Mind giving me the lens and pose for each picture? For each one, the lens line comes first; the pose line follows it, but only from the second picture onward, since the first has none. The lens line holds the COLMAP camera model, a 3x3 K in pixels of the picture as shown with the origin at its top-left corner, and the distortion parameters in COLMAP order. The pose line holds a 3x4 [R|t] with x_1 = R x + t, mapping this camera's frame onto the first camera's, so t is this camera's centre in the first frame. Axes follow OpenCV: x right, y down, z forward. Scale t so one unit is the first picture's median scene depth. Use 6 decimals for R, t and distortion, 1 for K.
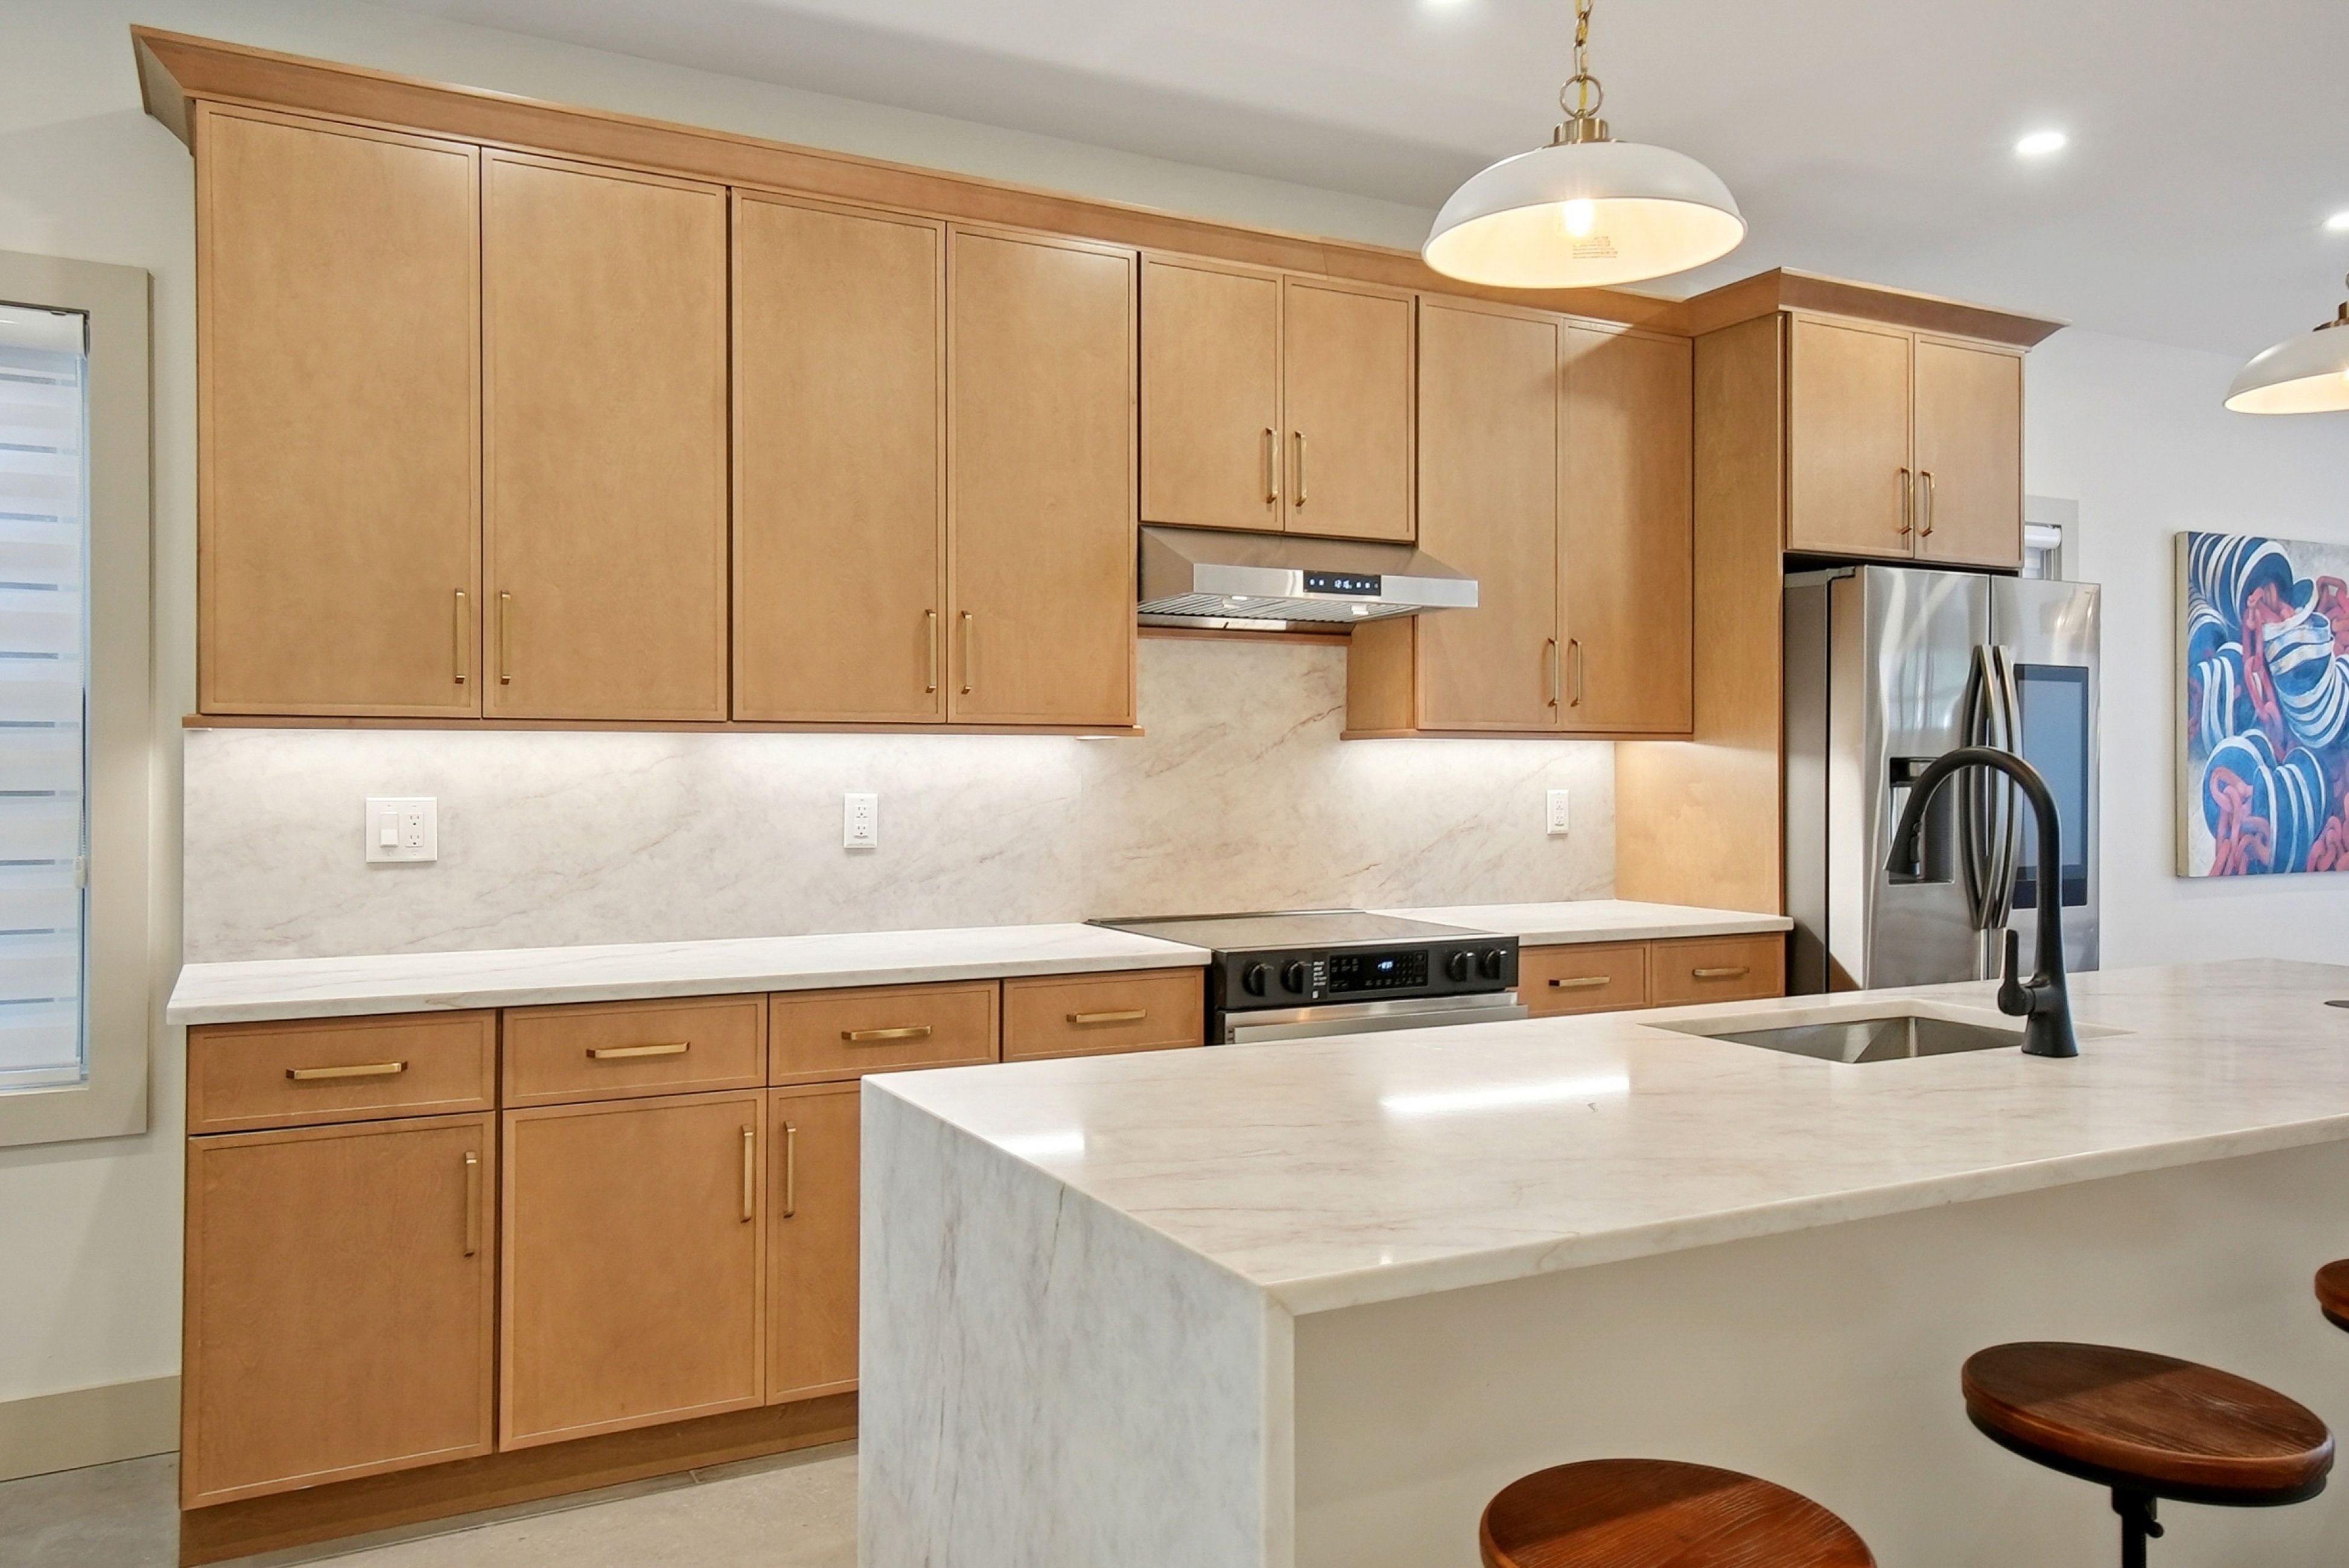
lens RADIAL K [[1697.7, 0, 1129.8], [0, 1697.7, 764.6], [0, 0, 1]] dist [0.011783, 0.005984]
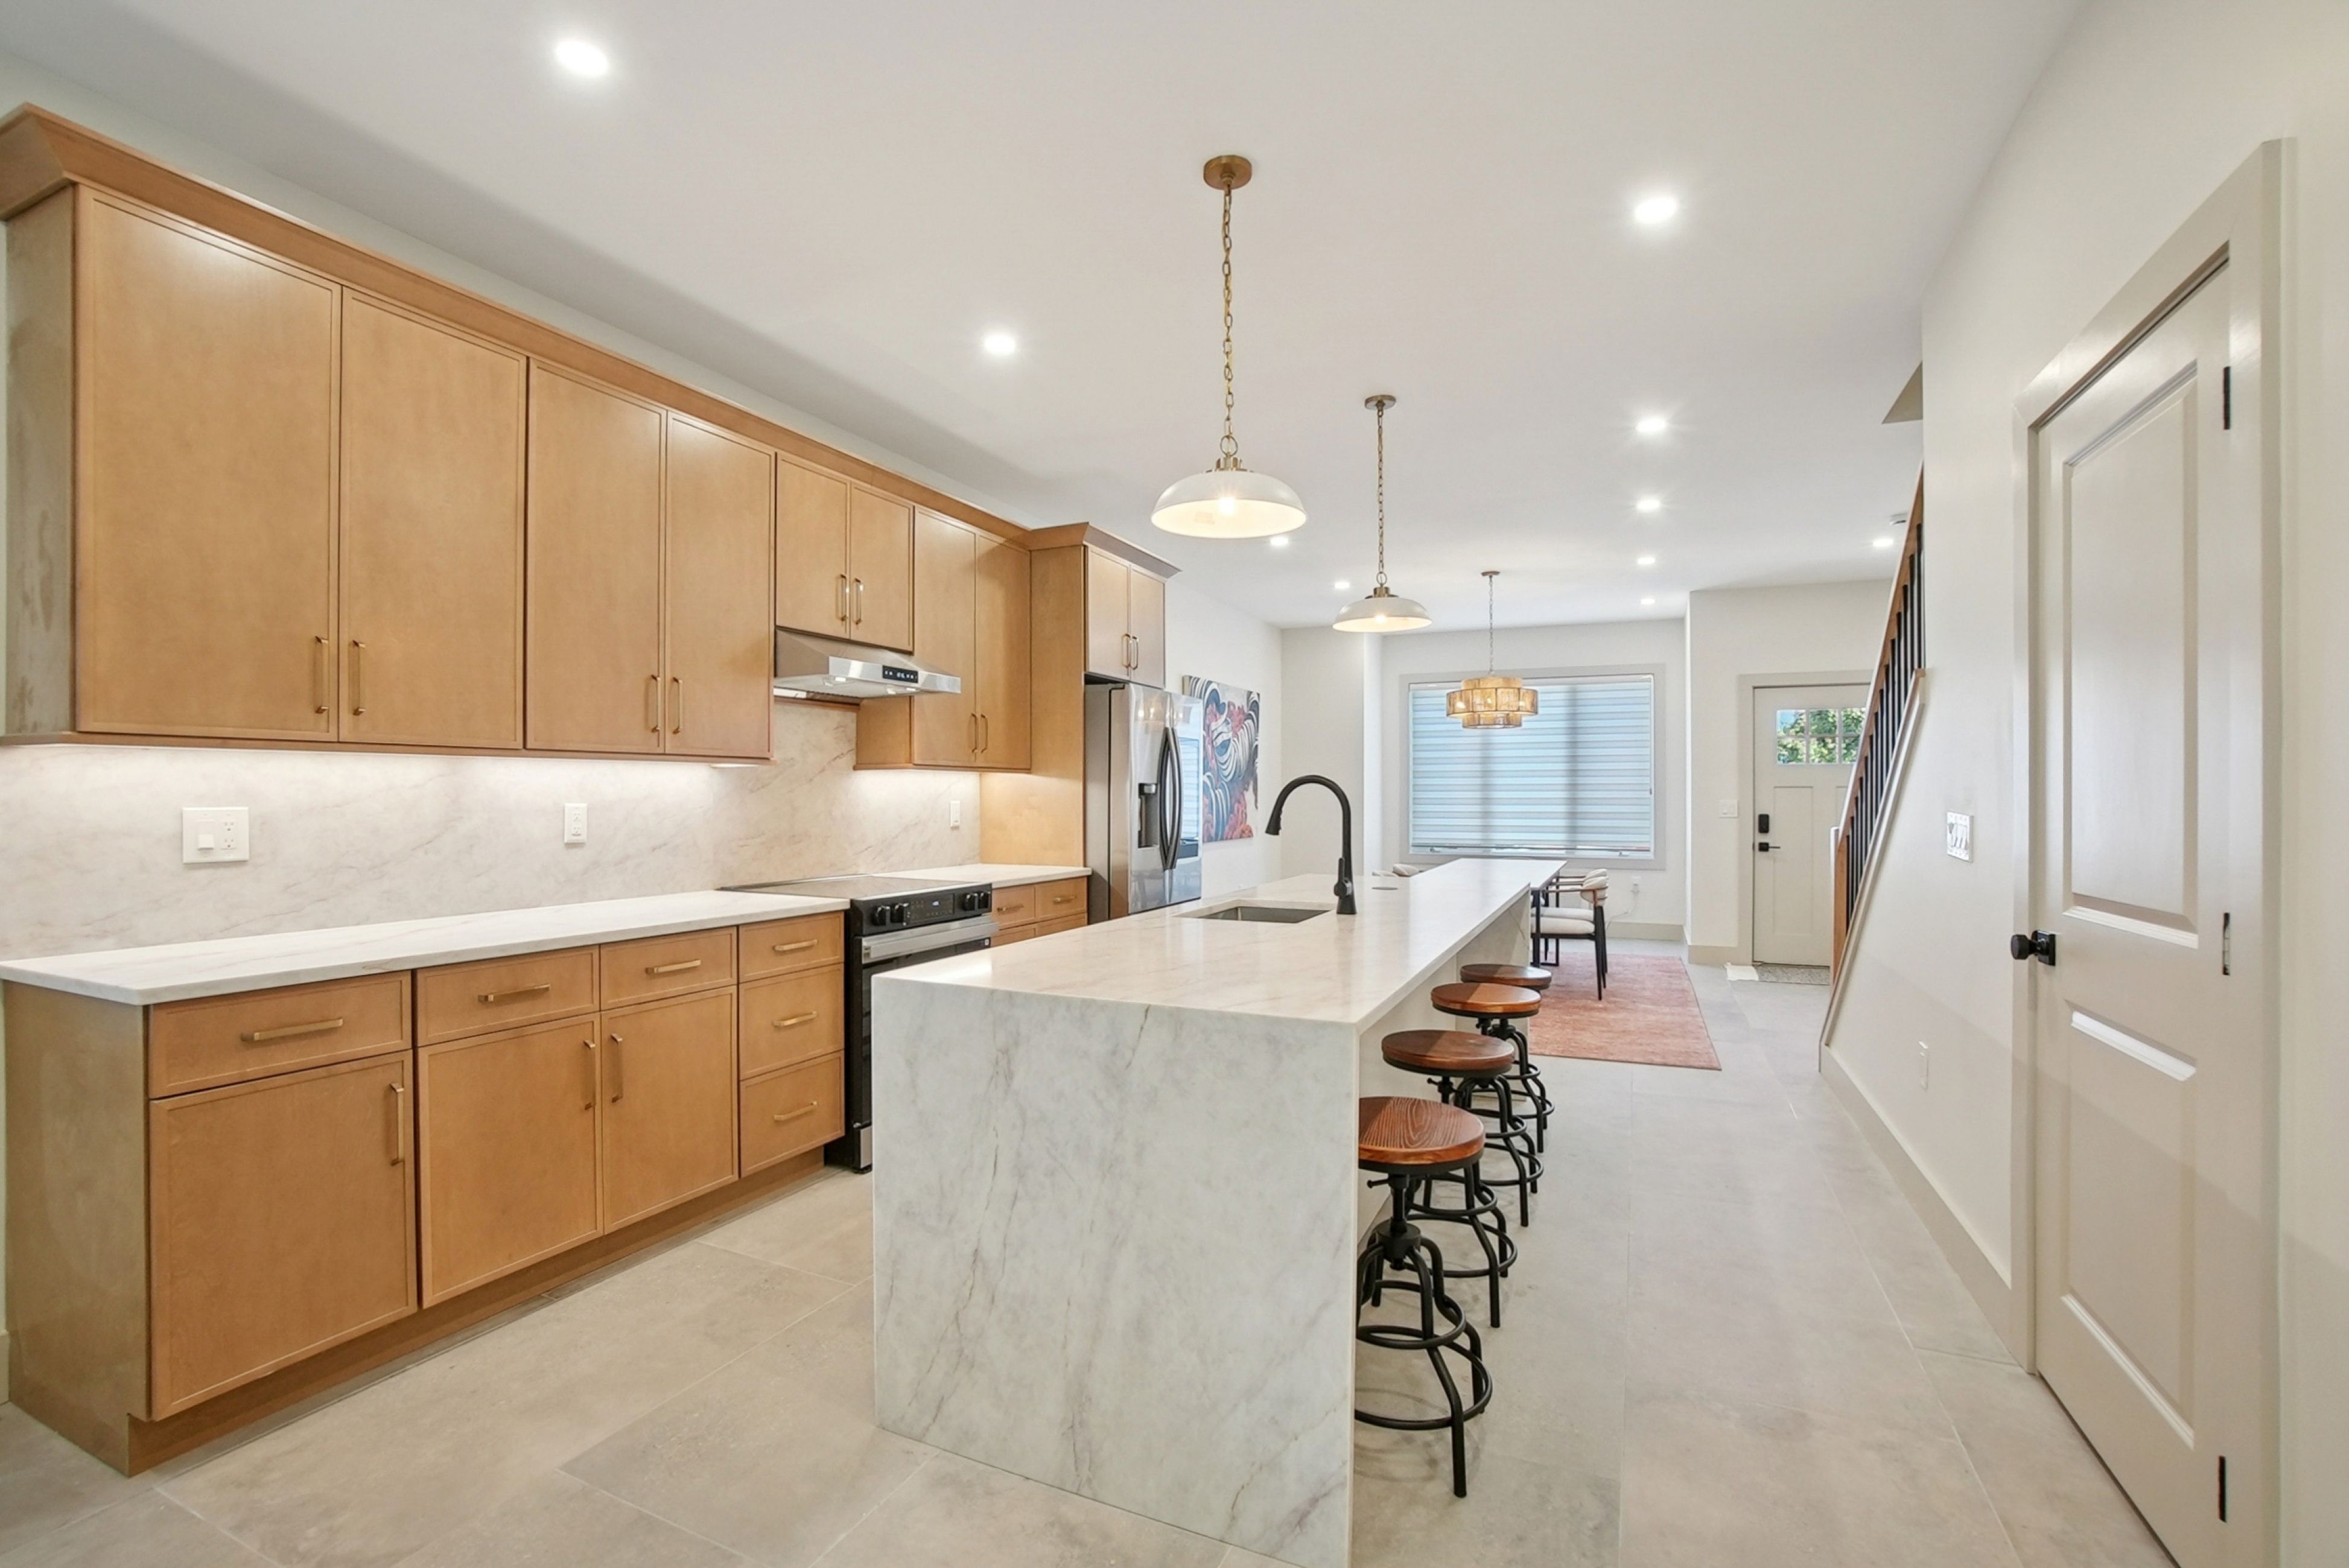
lens RADIAL K [[1052.0, 0, 1141.7], [0, 1052.0, 804.5], [0, 0, 1]] dist [-0.049435, 0.000430]
pose [[0.795317, -0.005514, 0.606169, -0.259616], [-0.001576, 0.999936, 0.011163, 0.006366], [-0.606192, -0.009833, 0.795258, 0.038042]]
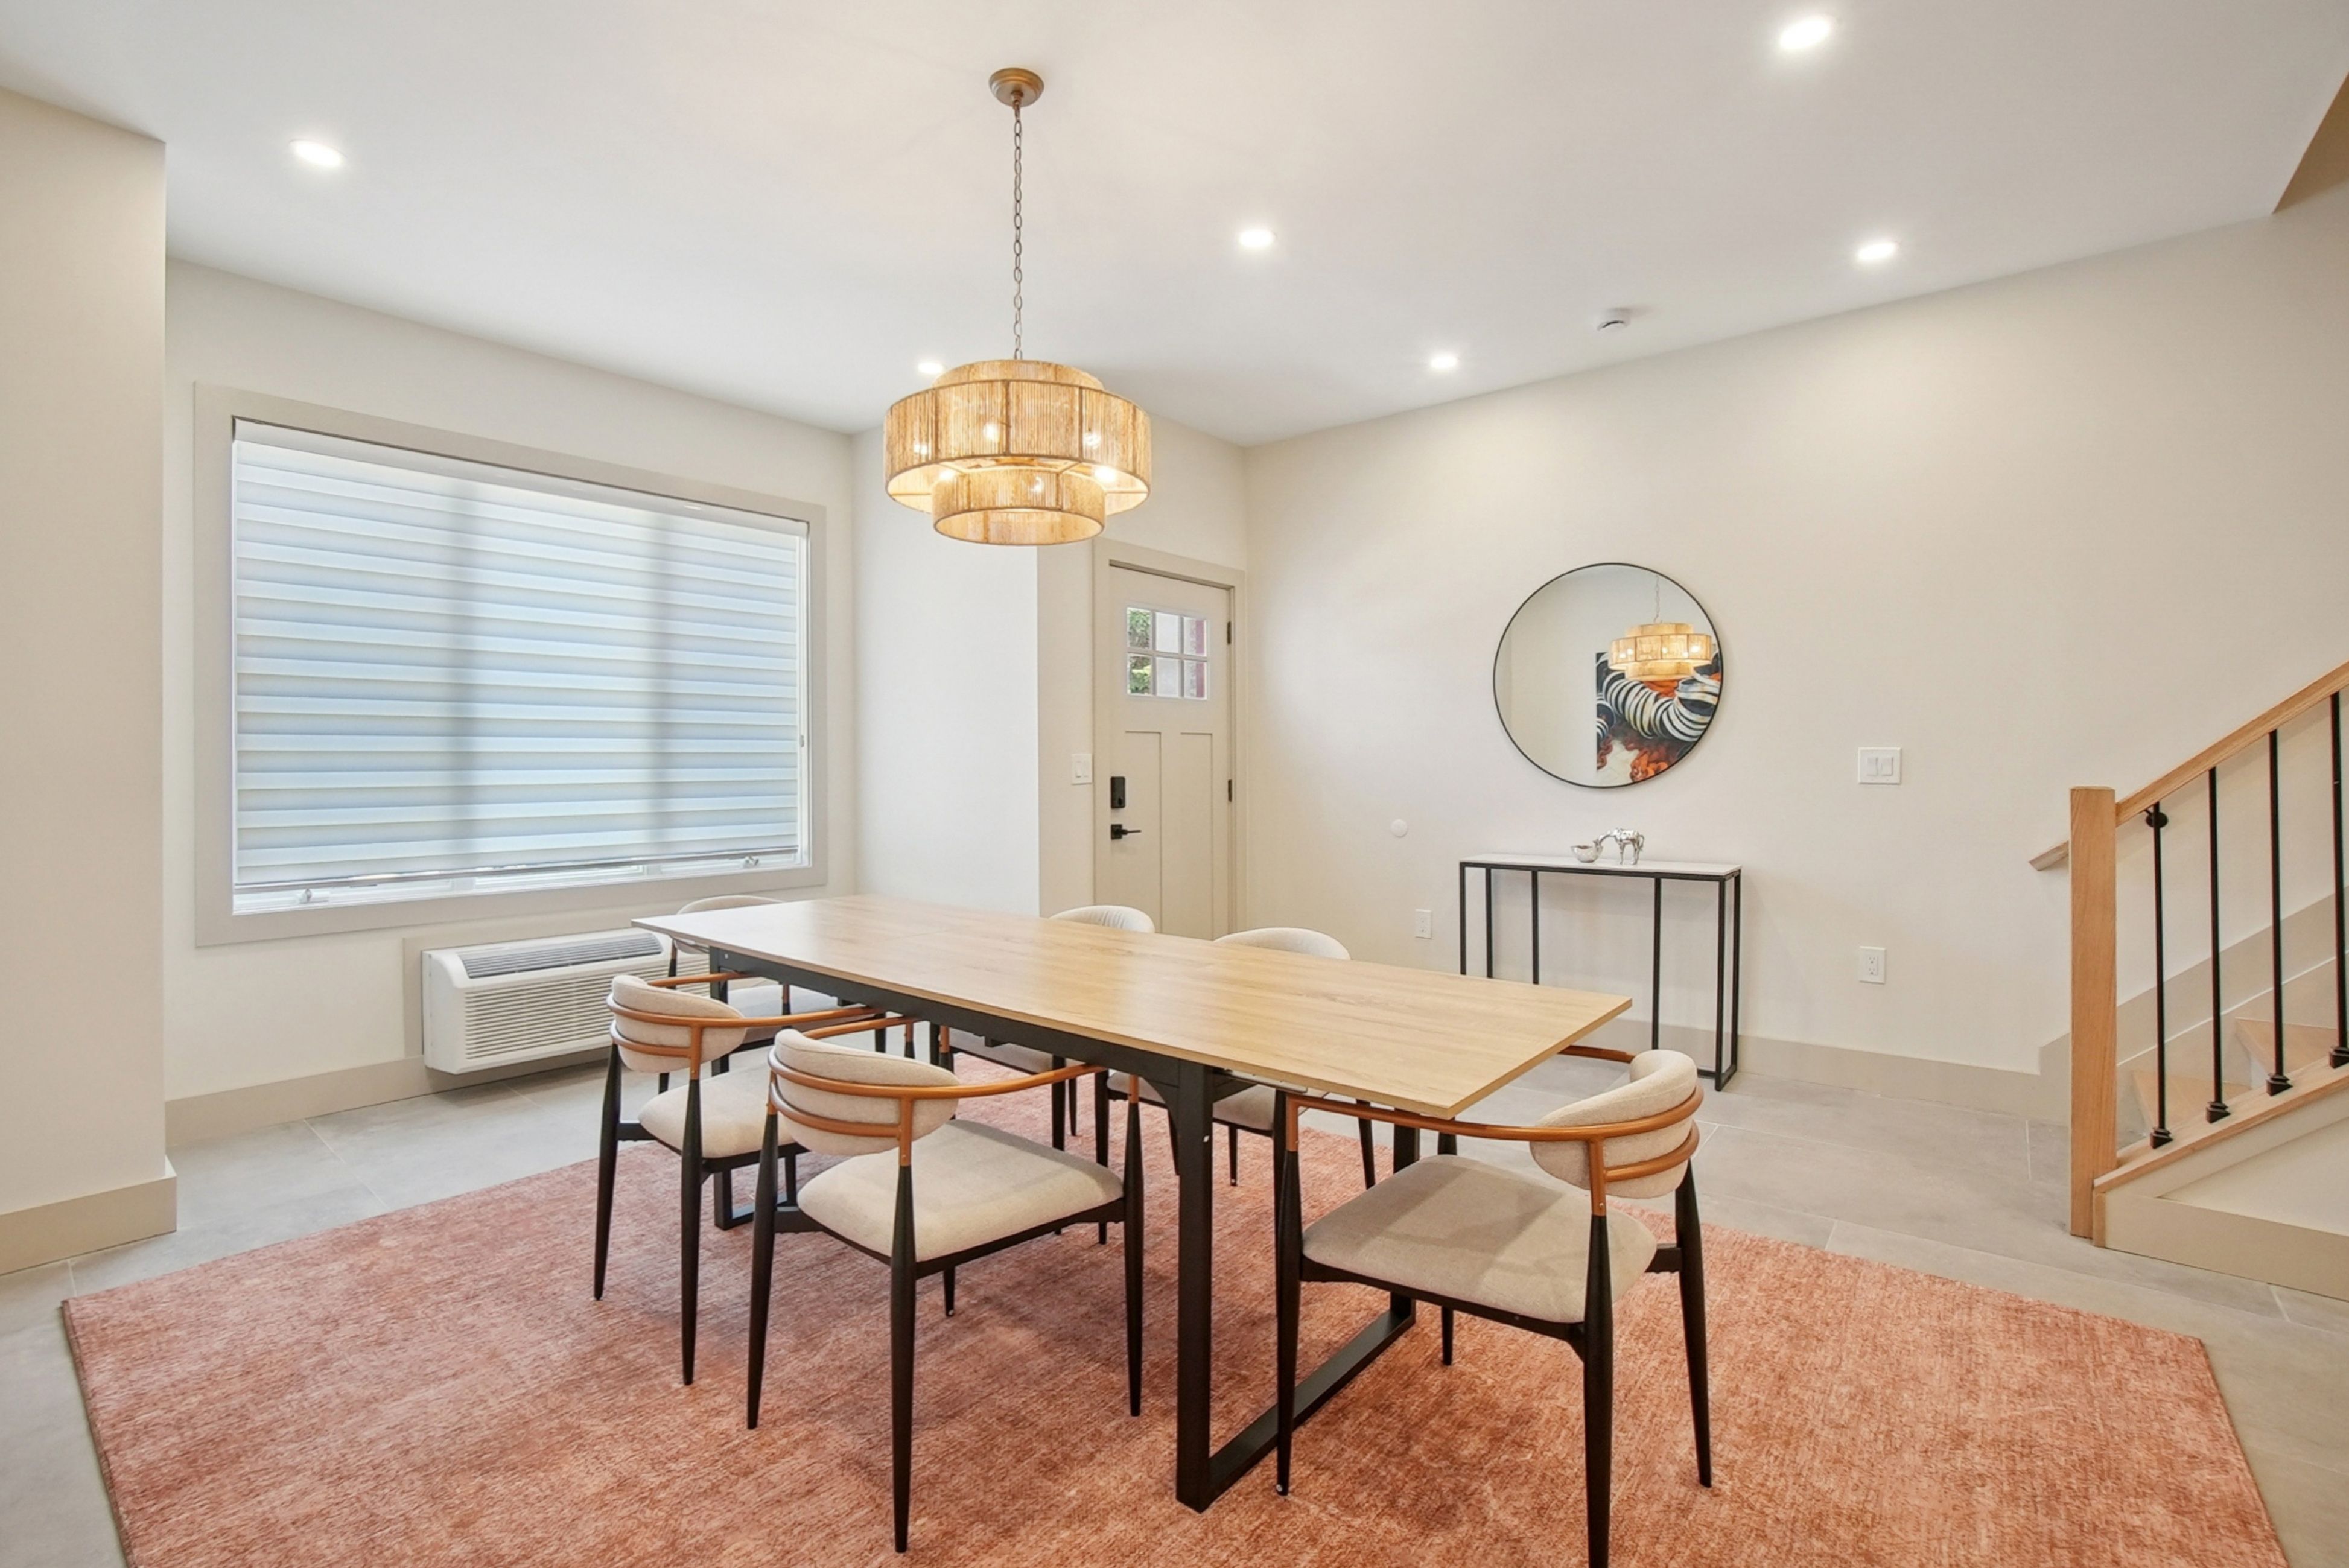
lens RADIAL K [[1065.9, 0, 1162.2], [0, 1065.9, 750.1], [0, 0, 1]] dist [-0.035162, 0.000067]
pose [[-0.385577, 0.009327, 0.922628, 0.614756], [0.003710, 0.999956, -0.008558, 0.022769], [-0.922668, 0.000123, -0.385595, 1.152212]]
